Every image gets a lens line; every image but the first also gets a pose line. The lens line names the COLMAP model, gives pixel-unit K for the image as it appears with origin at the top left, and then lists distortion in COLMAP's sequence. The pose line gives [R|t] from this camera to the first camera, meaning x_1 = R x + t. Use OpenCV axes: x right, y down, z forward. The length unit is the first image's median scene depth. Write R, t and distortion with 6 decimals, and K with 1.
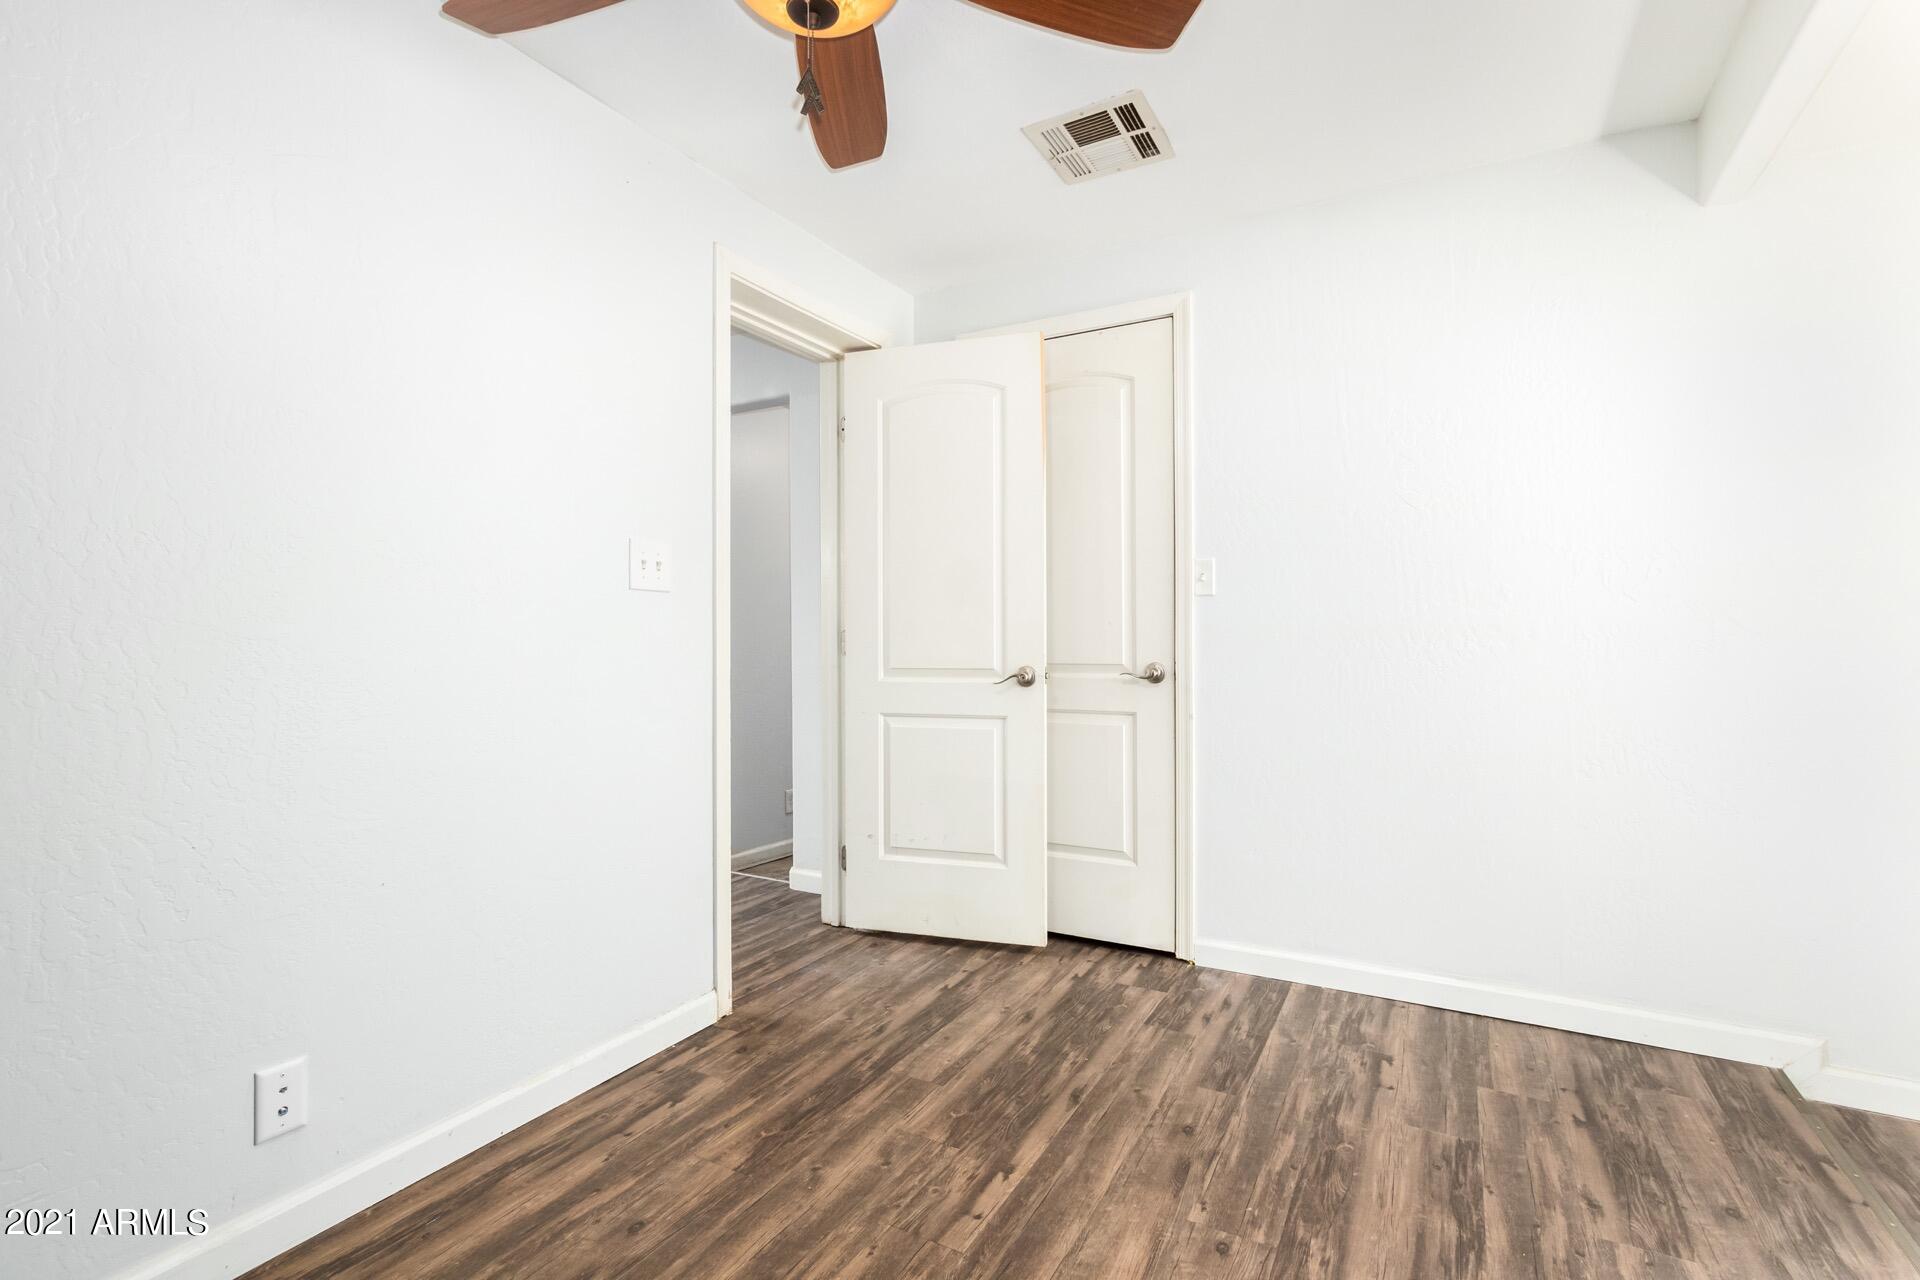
lens RADIAL K [[901.7, 0, 957.9], [0, 901.7, 634.4], [0, 0, 1]] dist [0.006420, -0.002778]
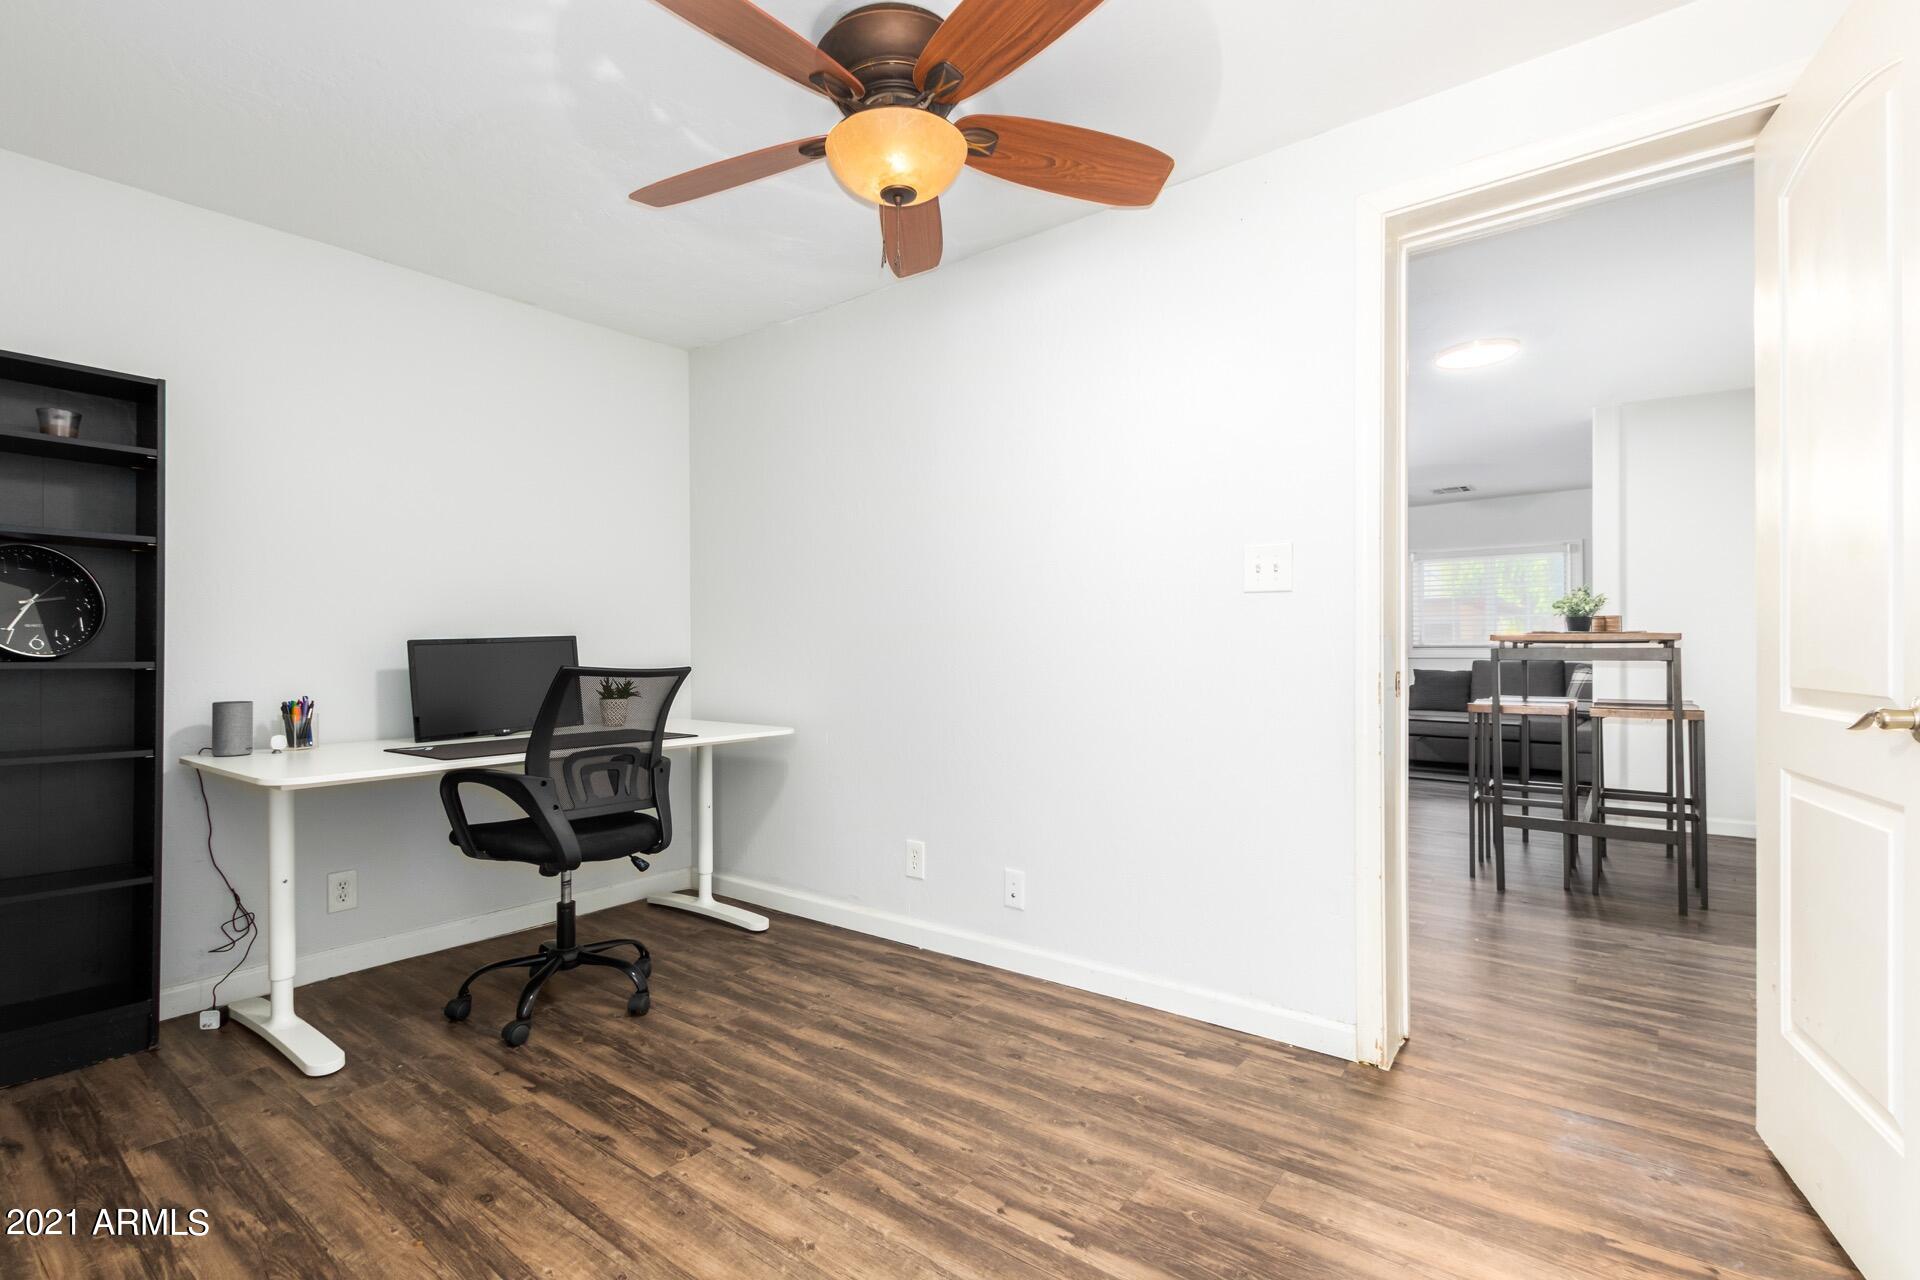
lens RADIAL K [[901.7, 0, 947.6], [0, 901.7, 642.3], [0, 0, 1]] dist [0.006420, -0.002778]
pose [[-0.185331, -0.001425, -0.982675, 0.901003], [0.011942, 0.999922, -0.003702, 0.010876], [0.982604, -0.012421, -0.185300, 0.998348]]
